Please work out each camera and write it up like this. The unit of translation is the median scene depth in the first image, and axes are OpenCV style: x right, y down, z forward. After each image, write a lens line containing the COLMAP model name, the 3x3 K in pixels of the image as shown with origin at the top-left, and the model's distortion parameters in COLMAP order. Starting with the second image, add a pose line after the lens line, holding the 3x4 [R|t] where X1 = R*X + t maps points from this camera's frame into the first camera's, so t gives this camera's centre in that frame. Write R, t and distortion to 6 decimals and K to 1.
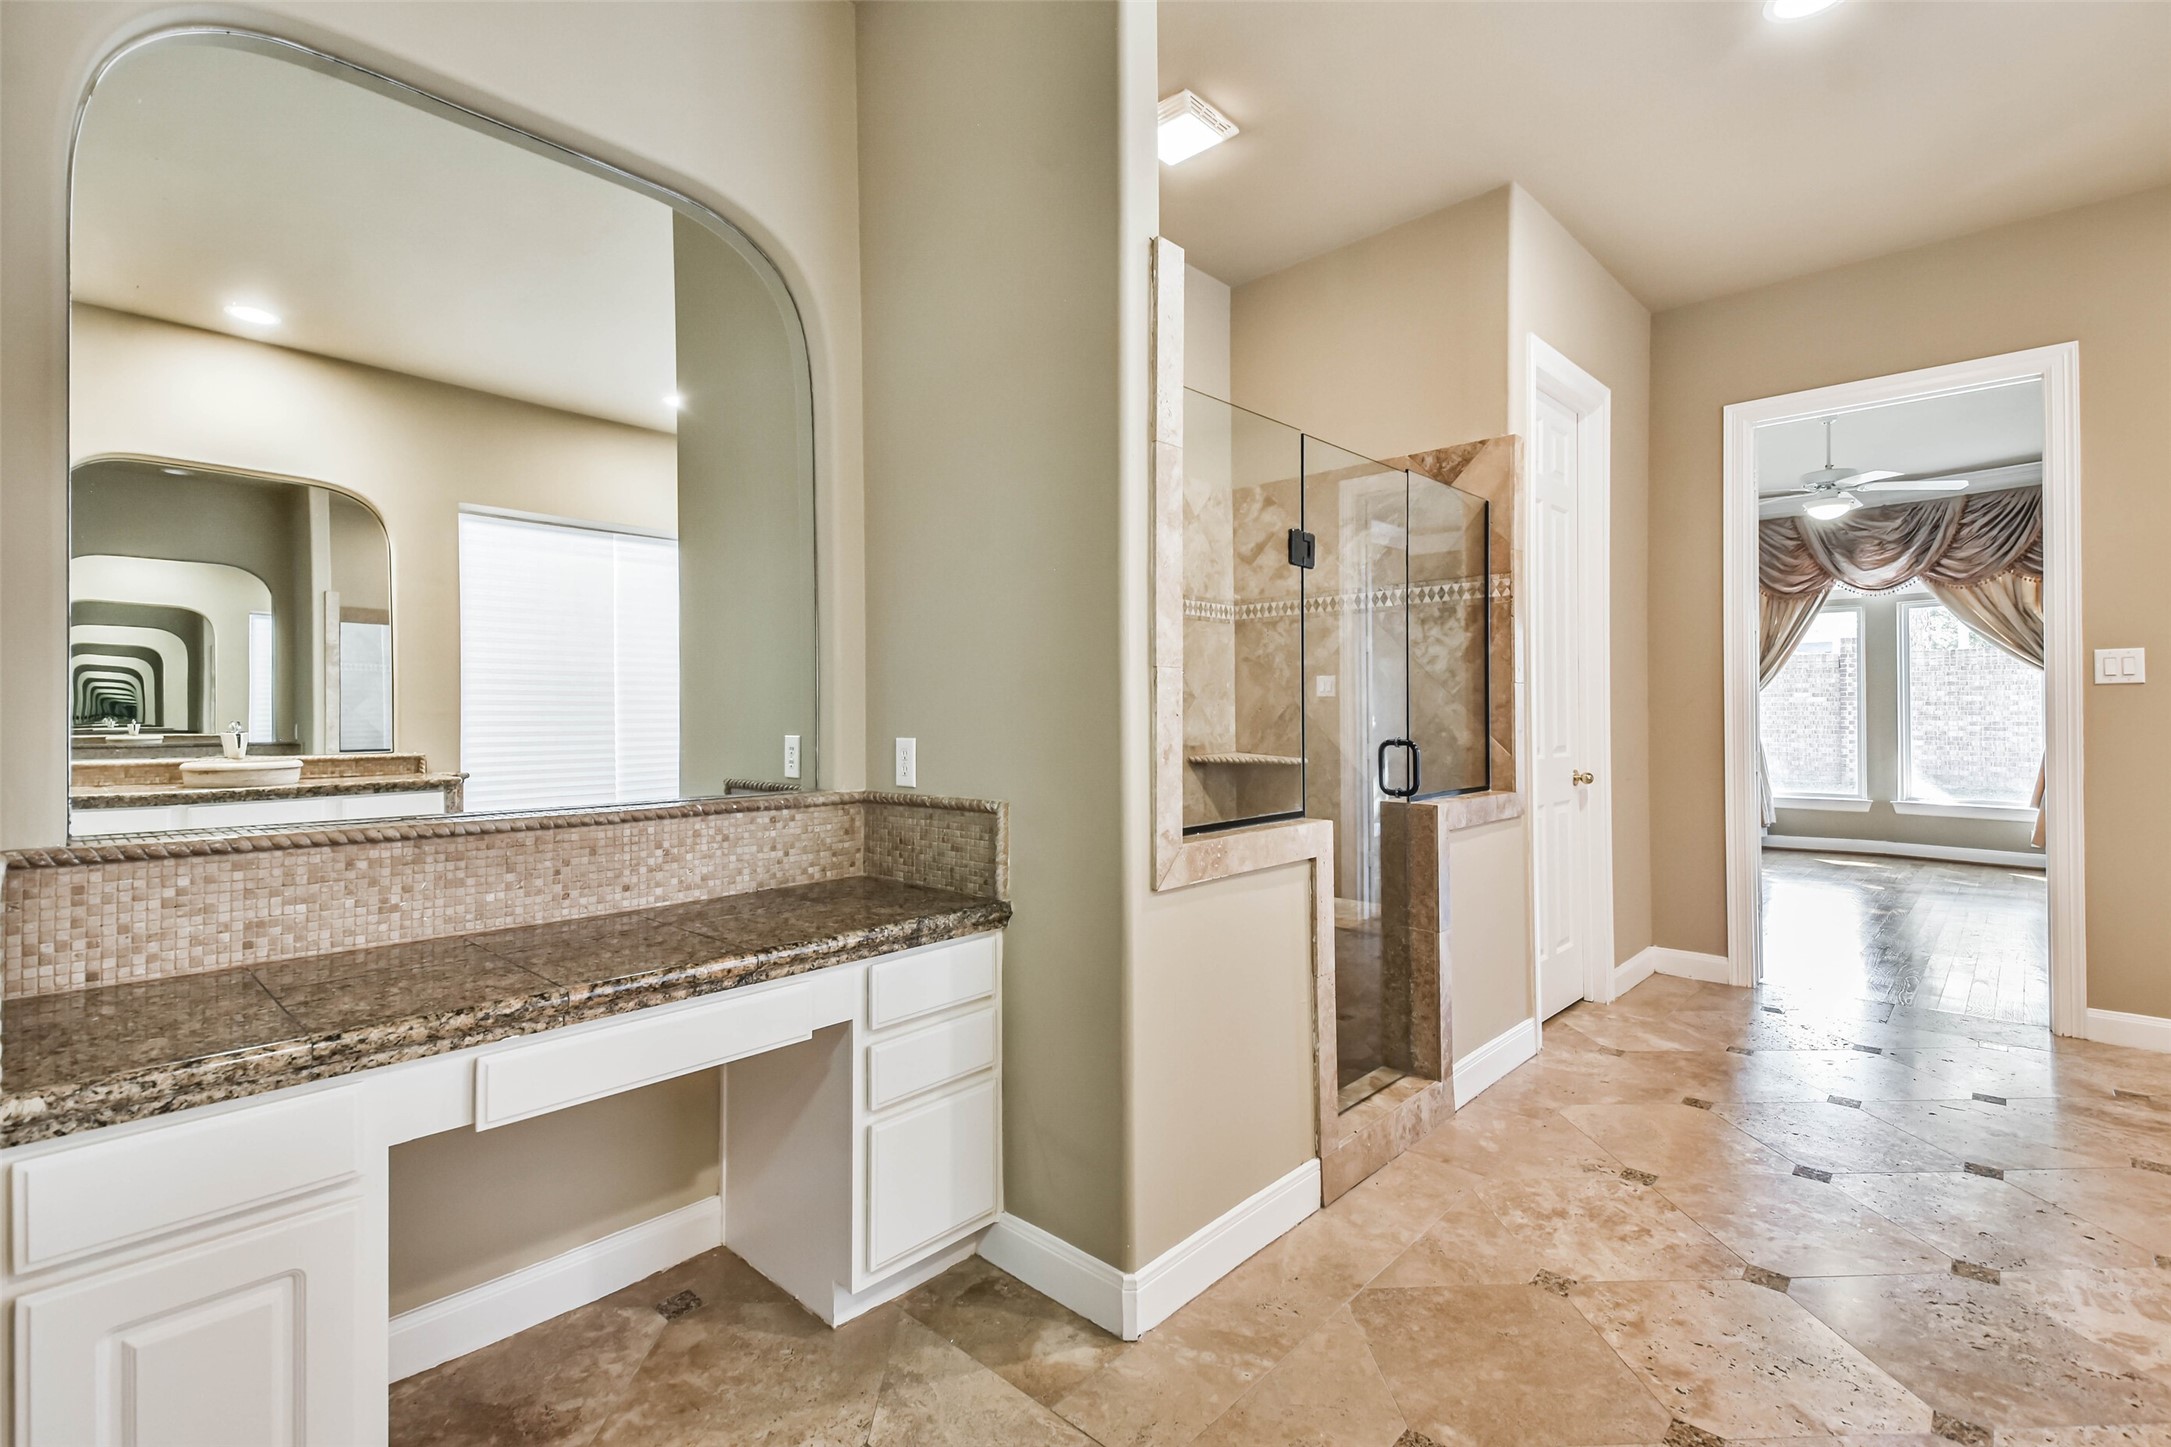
lens RADIAL K [[966.2, 0, 1089.4], [0, 966.2, 720.2], [0, 0, 1]] dist [0.045754, -0.021148]
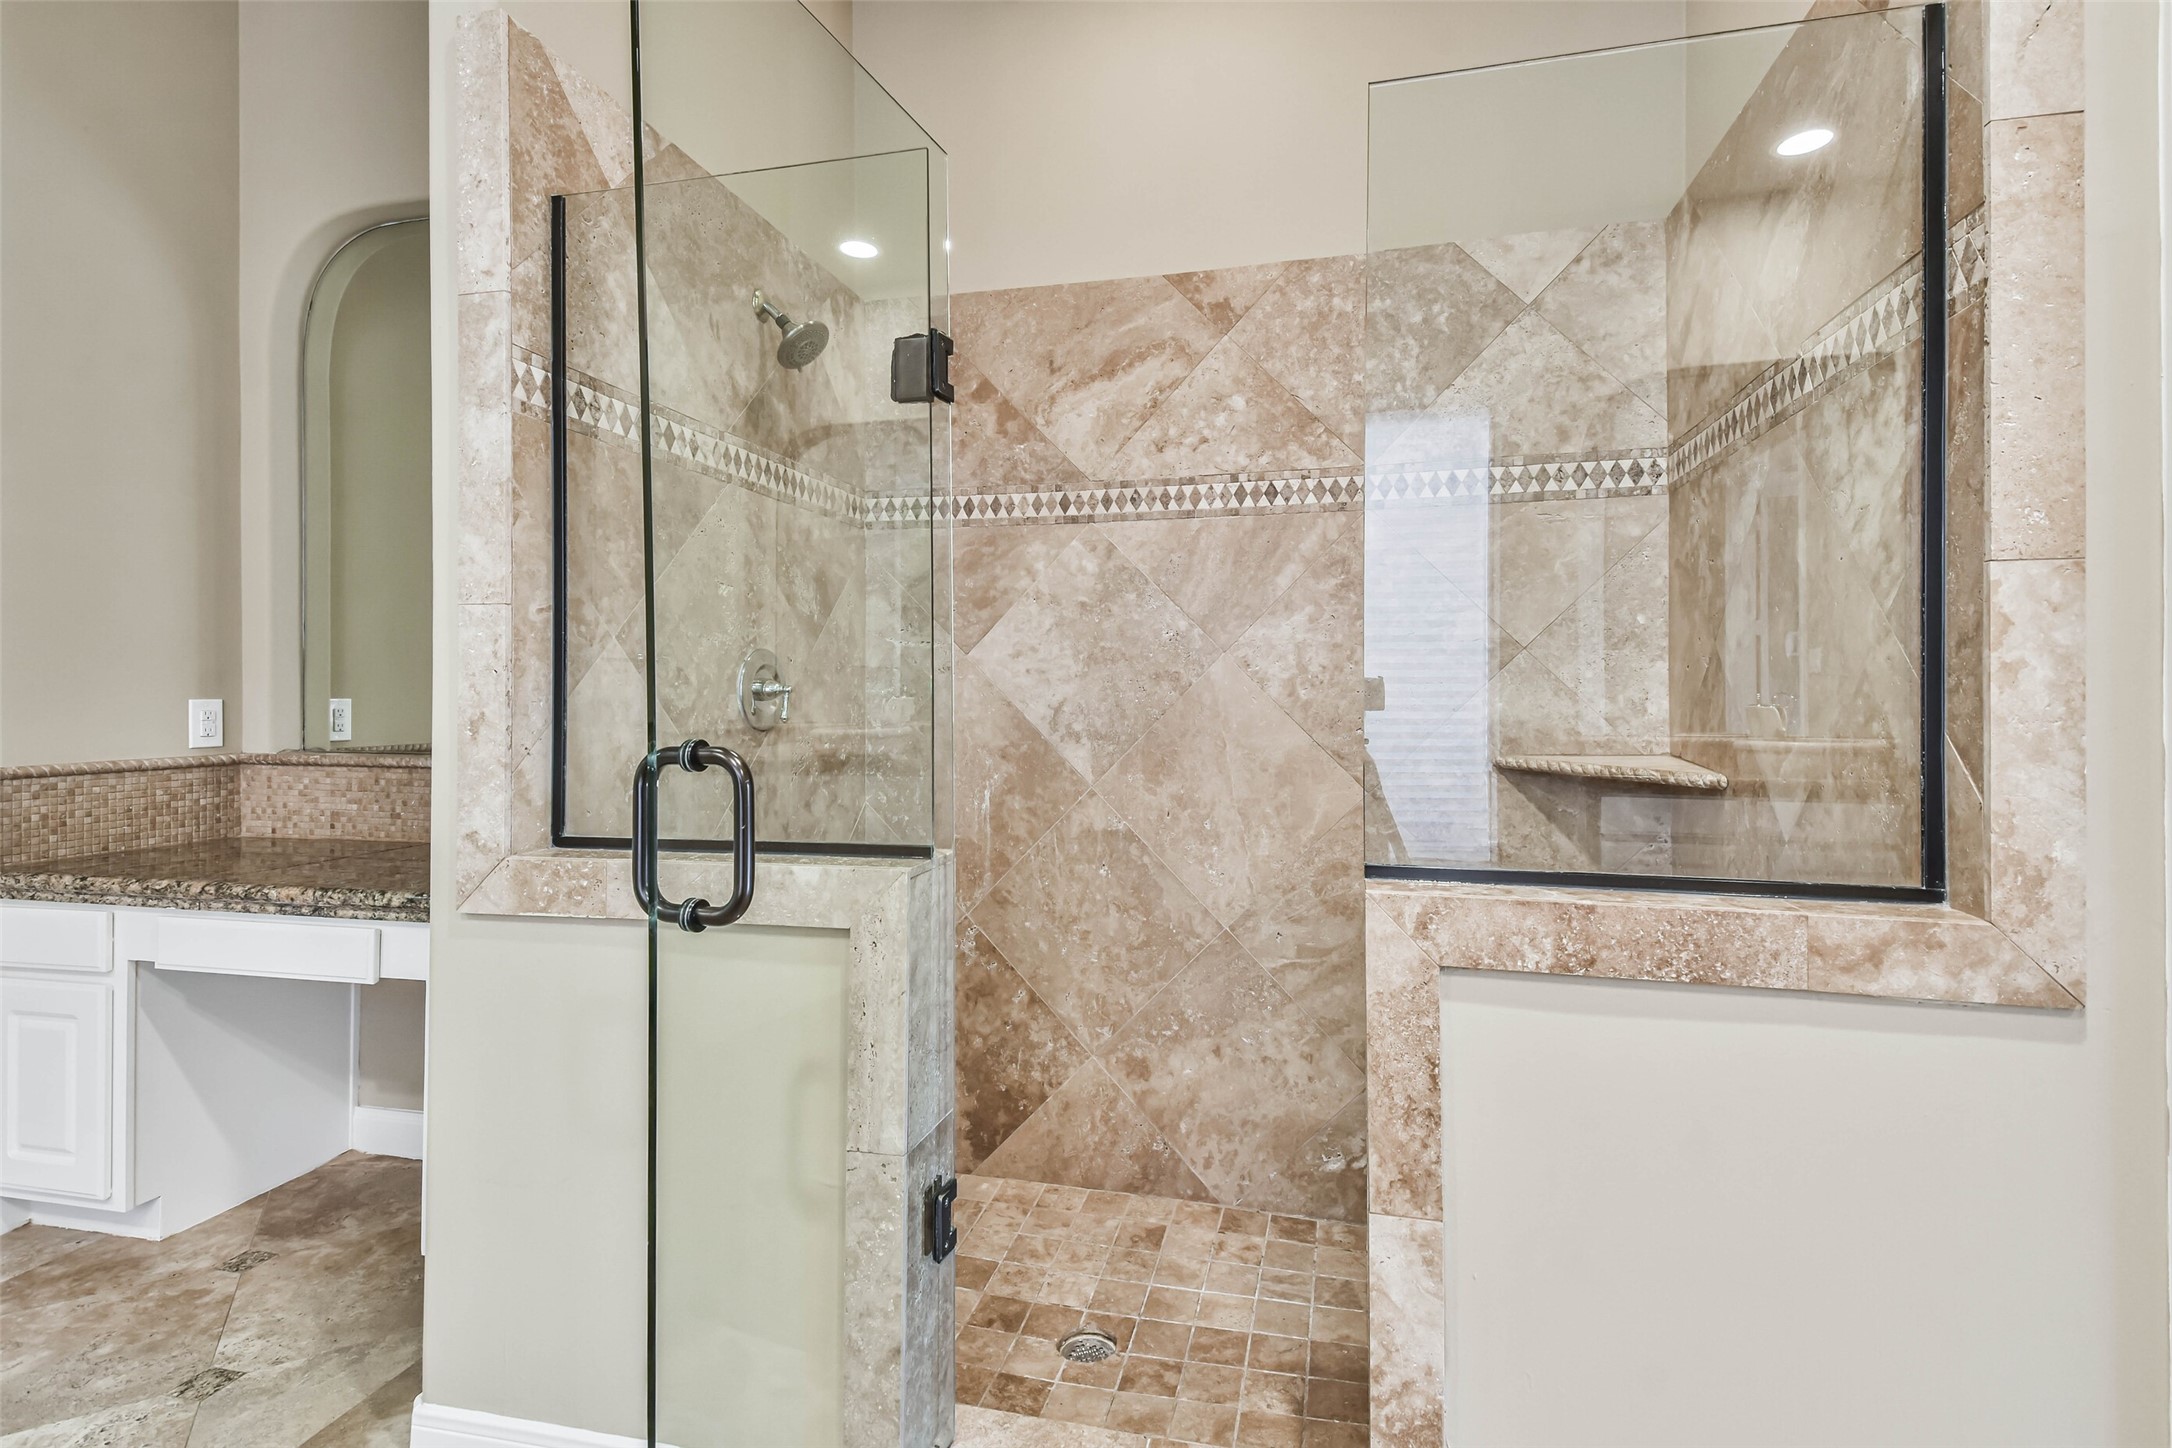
lens RADIAL K [[1054.1, 0, 1089.1], [0, 1054.1, 707.5], [0, 0, 1]] dist [0.028974, -0.000109]
pose [[0.499292, 0.017136, -0.866264, 1.289041], [-0.007929, 0.999853, 0.015208, 0.008186], [0.866397, -0.000725, 0.499355, 1.296549]]
